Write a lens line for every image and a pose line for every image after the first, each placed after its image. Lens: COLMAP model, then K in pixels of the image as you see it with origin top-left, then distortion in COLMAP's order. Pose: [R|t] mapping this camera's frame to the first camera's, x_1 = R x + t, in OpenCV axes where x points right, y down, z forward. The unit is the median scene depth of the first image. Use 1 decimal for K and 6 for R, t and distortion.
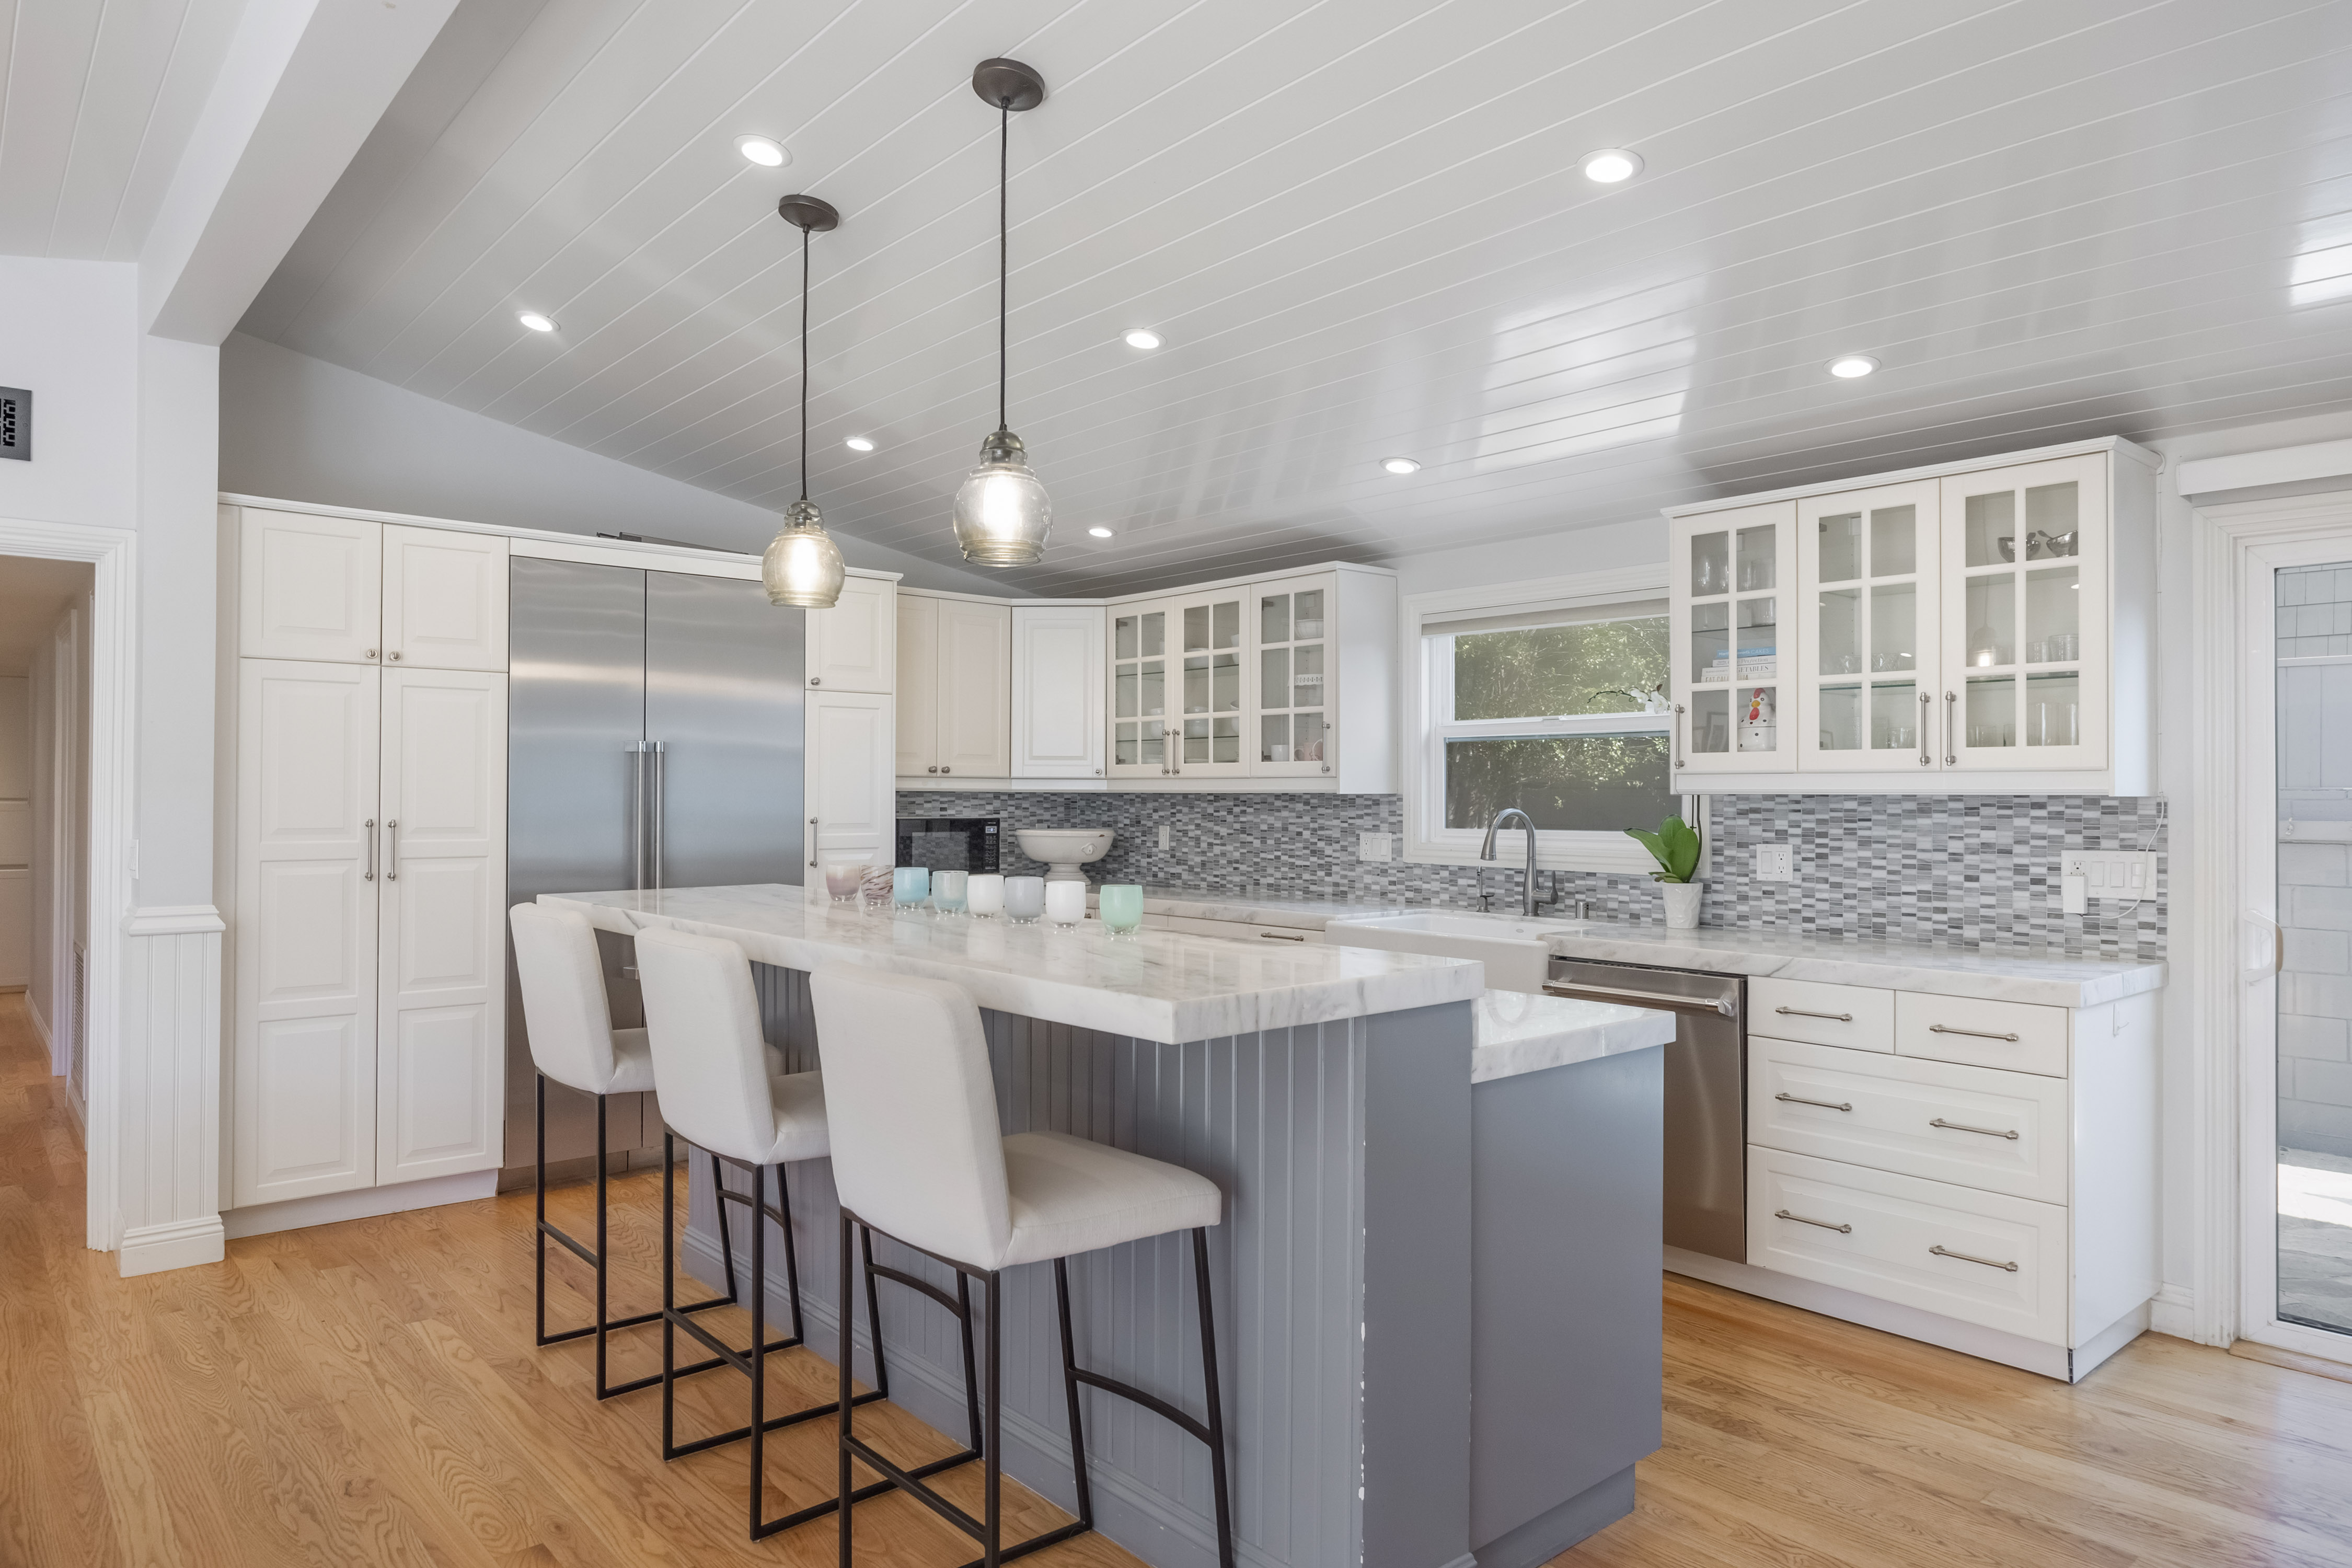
lens RADIAL K [[1441.7, 0, 1162.8], [0, 1441.7, 787.6], [0, 0, 1]] dist [-0.011166, -0.000456]
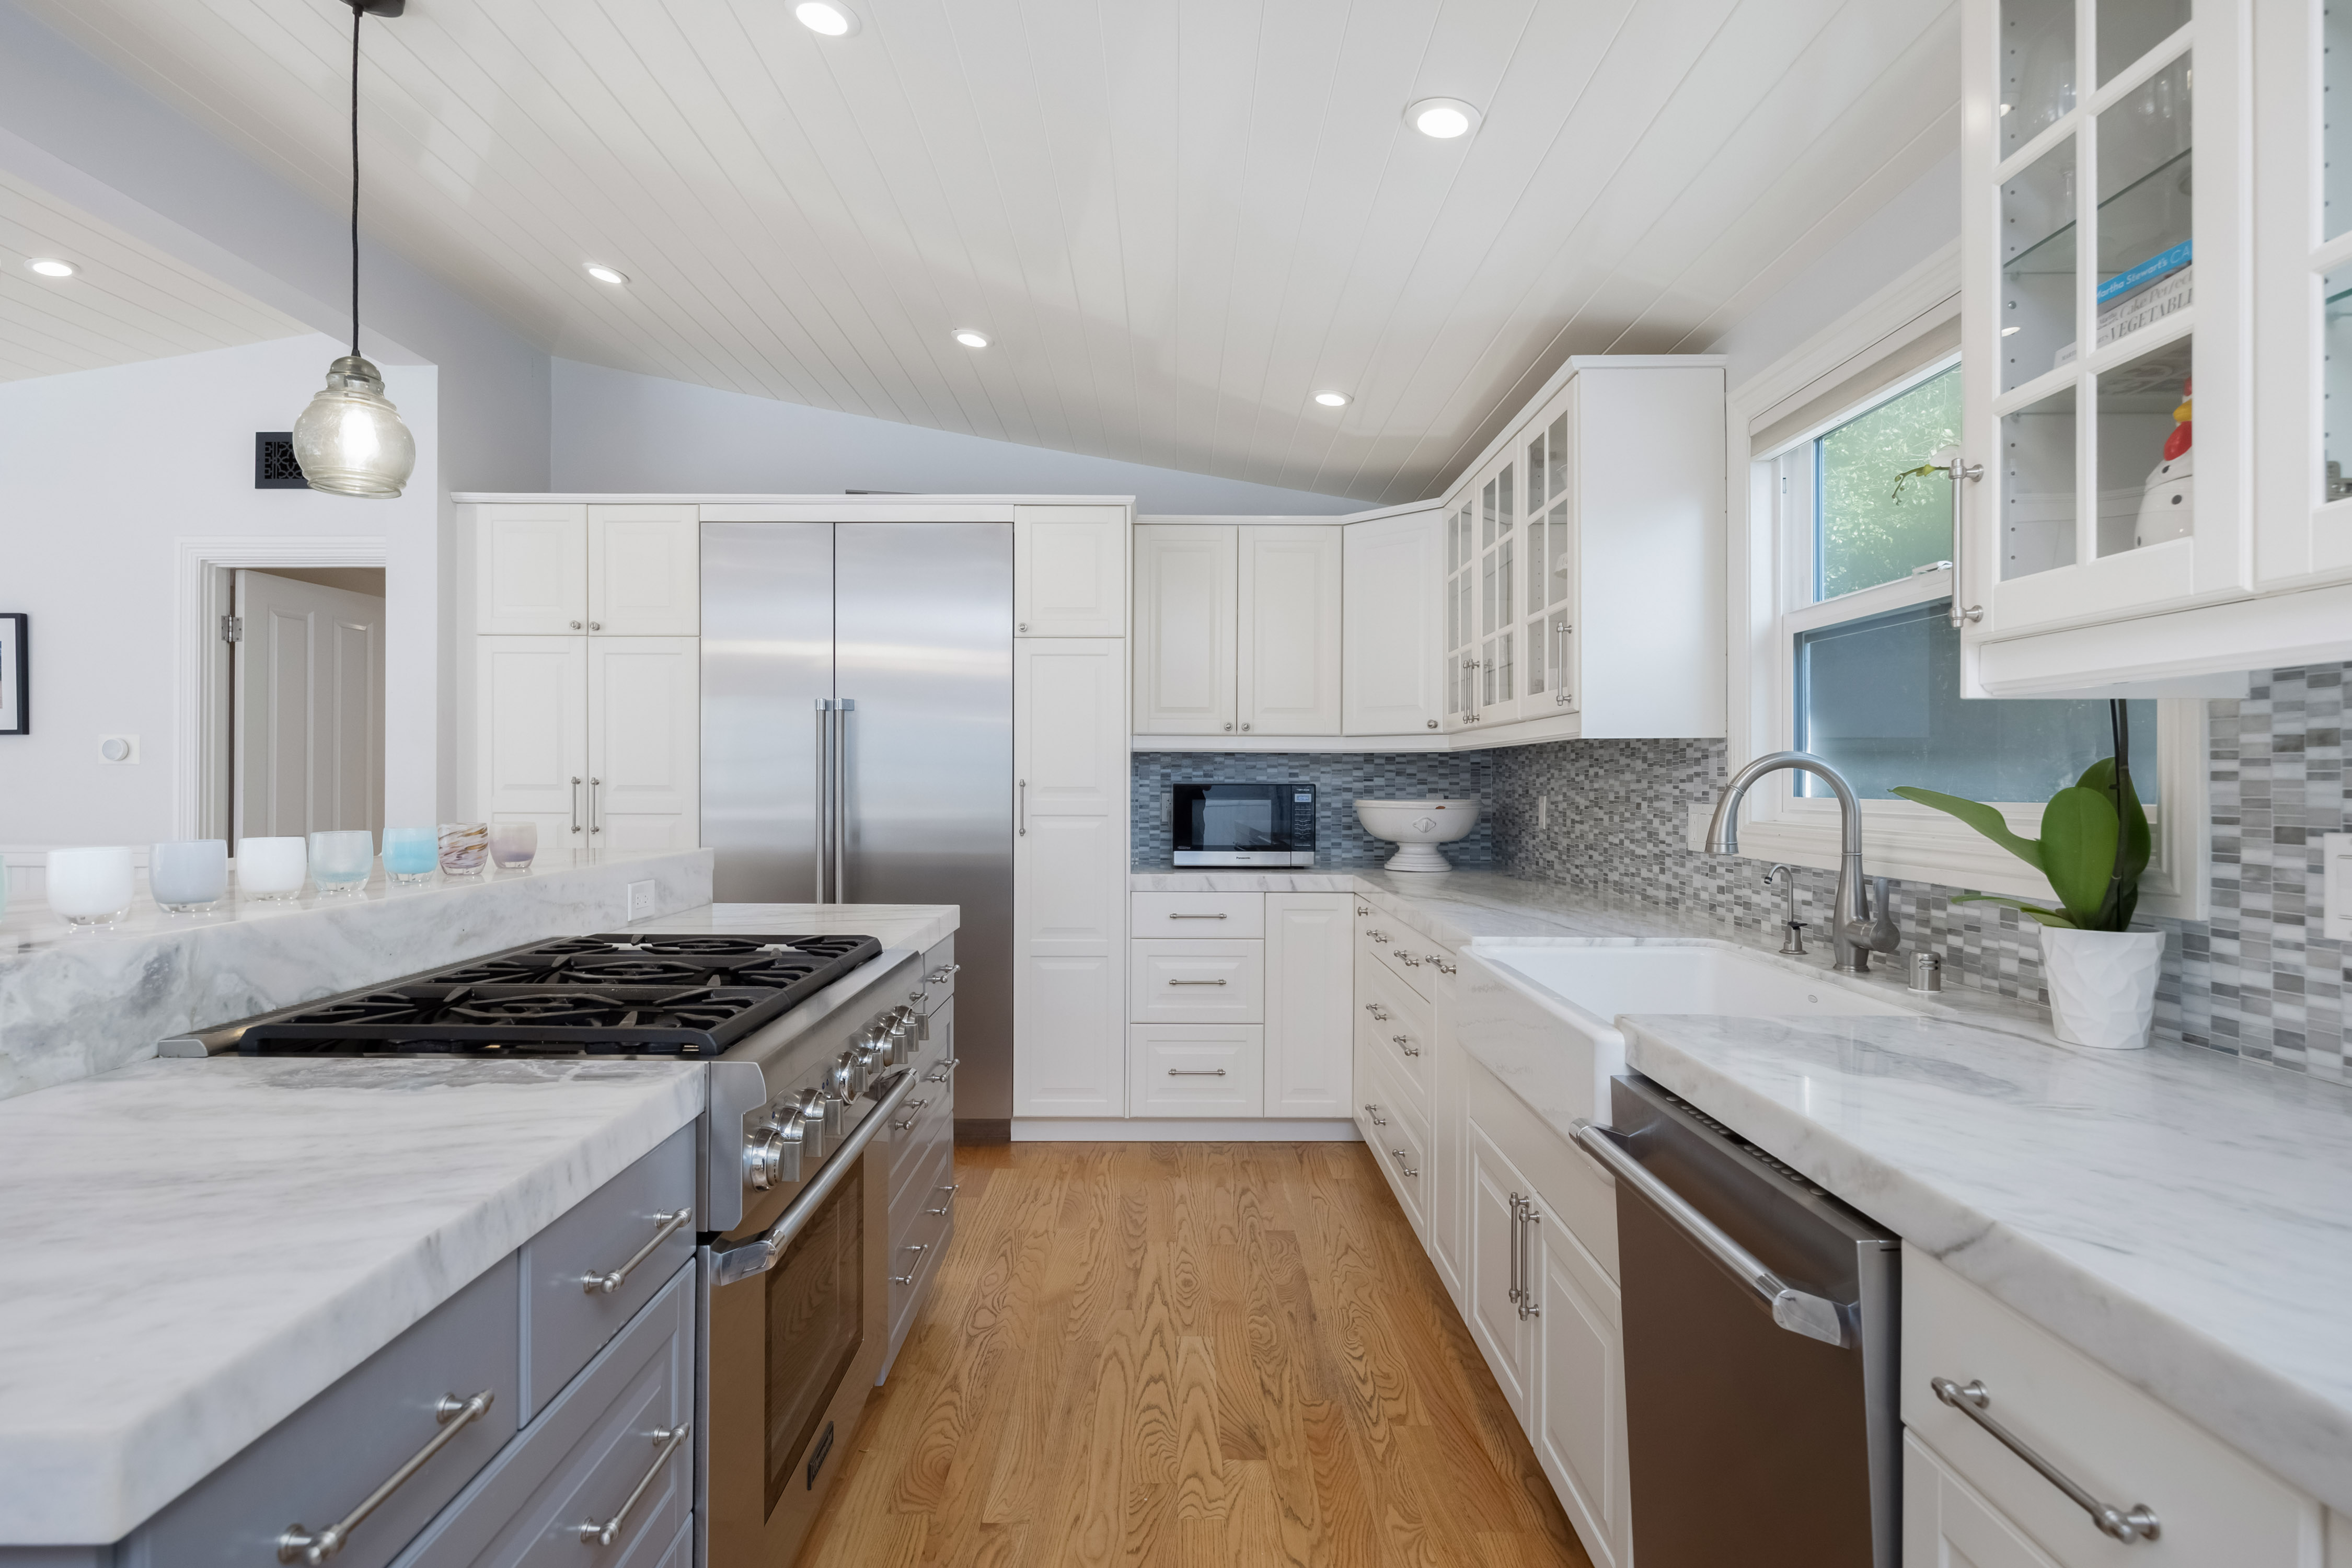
lens RADIAL K [[1225.6, 0, 1155.1], [0, 1225.6, 783.1], [0, 0, 1]] dist [0.001877, -0.000902]
pose [[0.750748, -0.000017, -0.660589, 0.387977], [0.003355, 0.999987, 0.003787, 0.024438], [0.660580, -0.005060, 0.750738, 0.577983]]
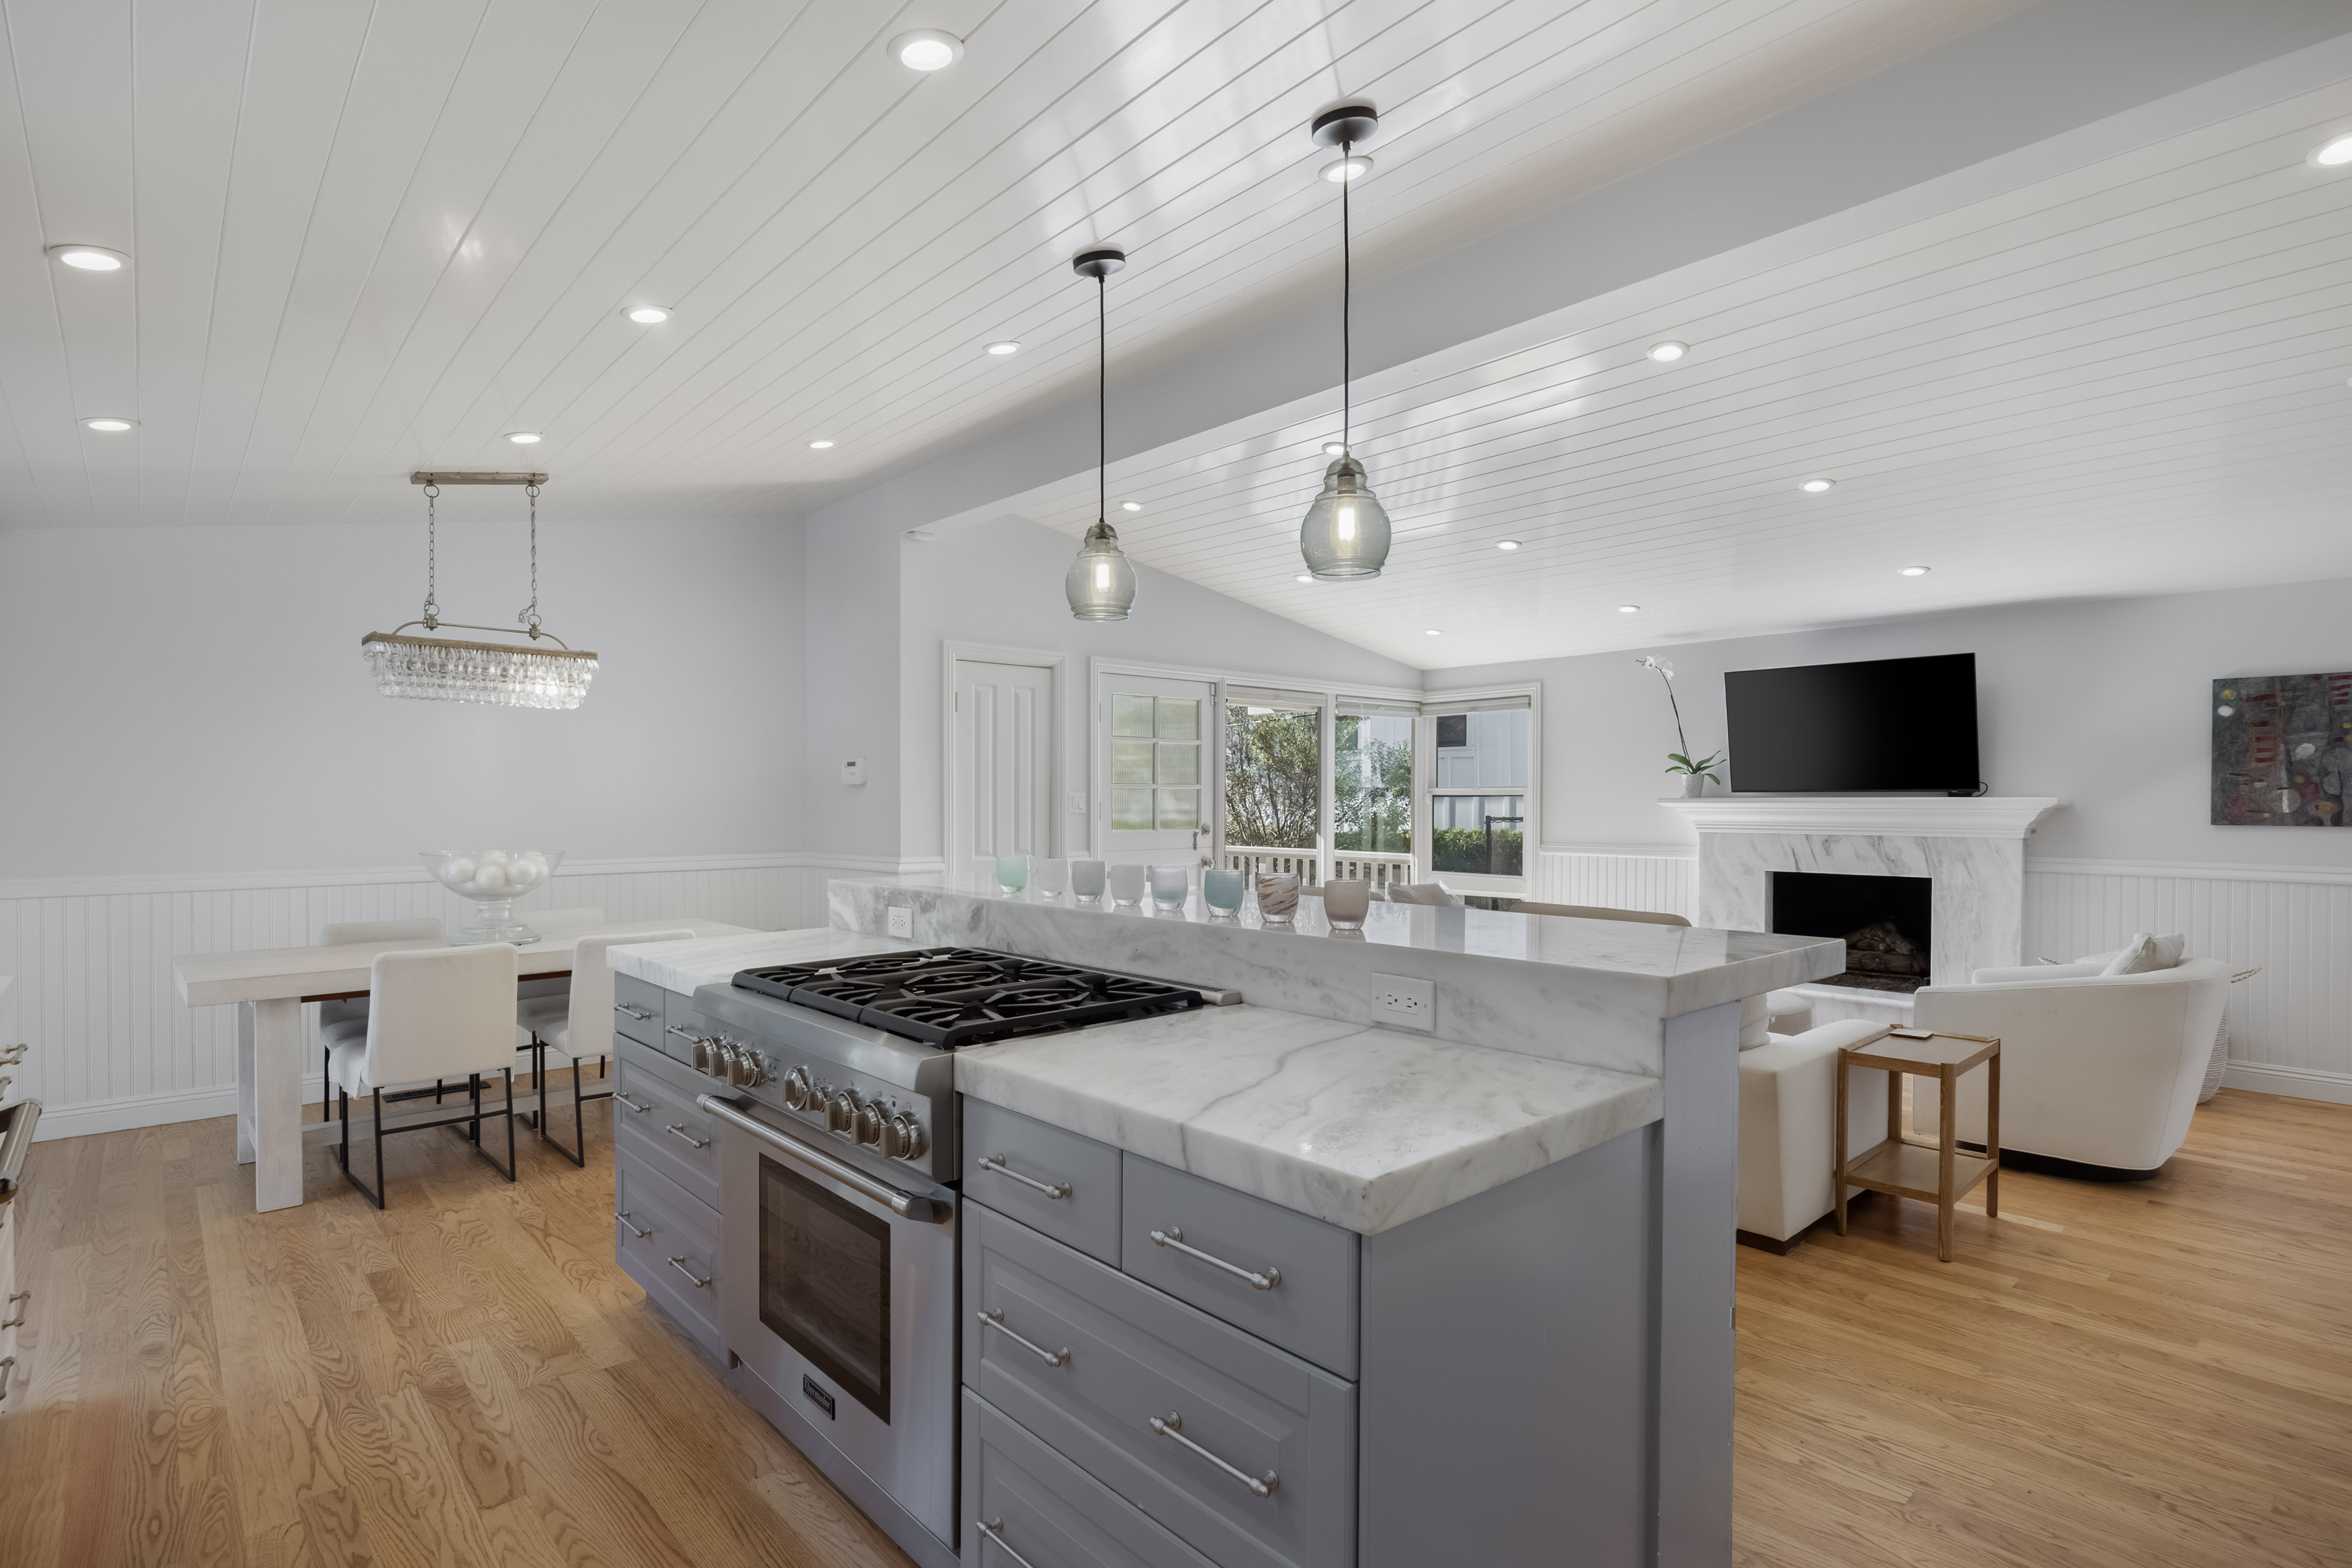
lens RADIAL K [[1172.3, 0, 1165.0], [0, 1172.3, 812.5], [0, 0, 1]] dist [0.000341, -0.001146]
pose [[-0.999750, -0.003161, -0.022156, -0.091267], [-0.003338, 0.999963, 0.007957, 0.011314], [0.022130, 0.008029, -0.999723, 1.279266]]
